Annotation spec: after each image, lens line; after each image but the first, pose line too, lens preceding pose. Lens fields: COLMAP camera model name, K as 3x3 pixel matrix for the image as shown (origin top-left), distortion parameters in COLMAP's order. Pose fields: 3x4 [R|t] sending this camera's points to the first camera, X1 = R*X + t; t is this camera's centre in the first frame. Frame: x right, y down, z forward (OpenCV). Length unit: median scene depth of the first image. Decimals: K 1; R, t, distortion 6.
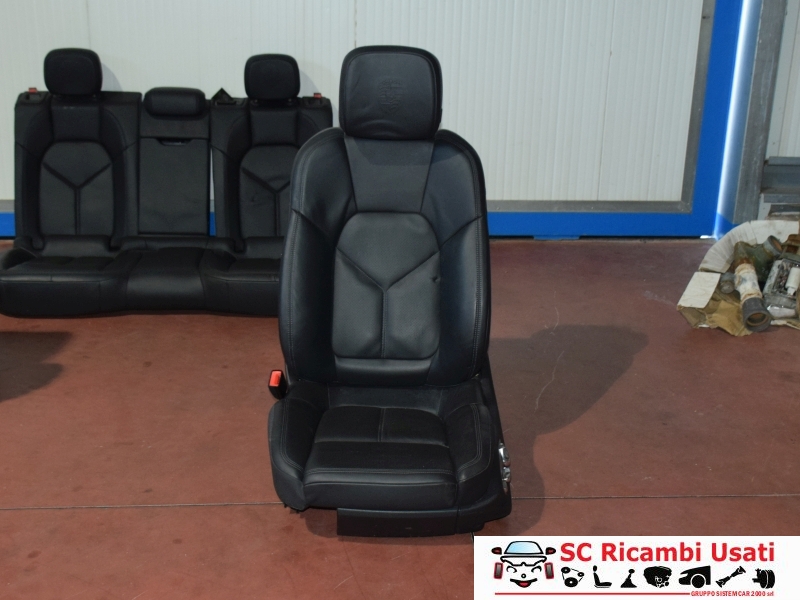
lens RADIAL K [[1139.4, 0, 397.2], [0, 1139.4, 305.1], [0, 0, 1]] dist [-0.045381, 0.000000]
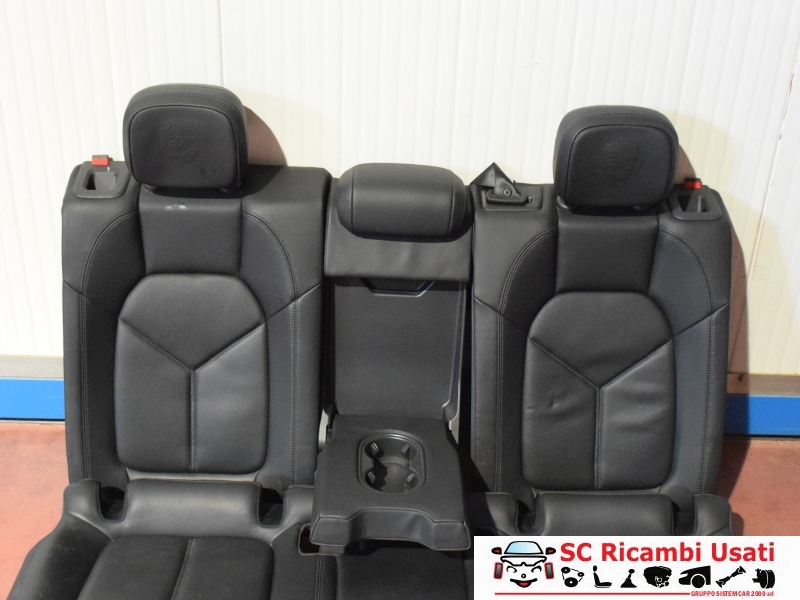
lens RADIAL K [[1139.4, 0, 402.6], [0, 1139.4, 291.7], [0, 0, 1]] dist [-0.045381, 0.000000]
pose [[0.997730, 0.043953, -0.051017, -0.169506], [-0.036236, 0.989001, 0.143400, -0.208987], [0.056759, -0.141225, 0.988349, 0.532354]]
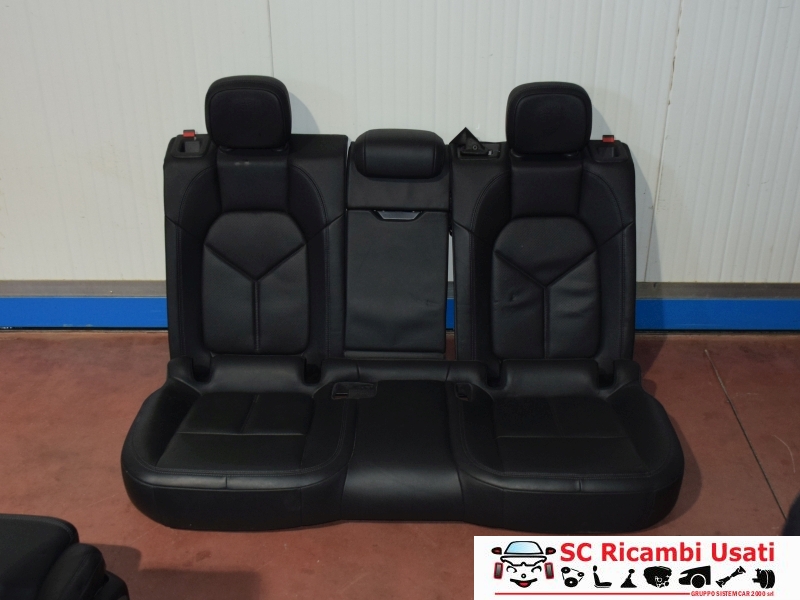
lens RADIAL K [[991.3, 0, 401.9], [0, 991.3, 293.3], [0, 0, 1]] dist [-0.029899, 0.000000]
pose [[0.995550, 0.021042, -0.091858, -0.139398], [-0.009614, 0.992345, 0.123120, -0.169602], [0.093746, -0.121689, 0.988131, 0.417530]]
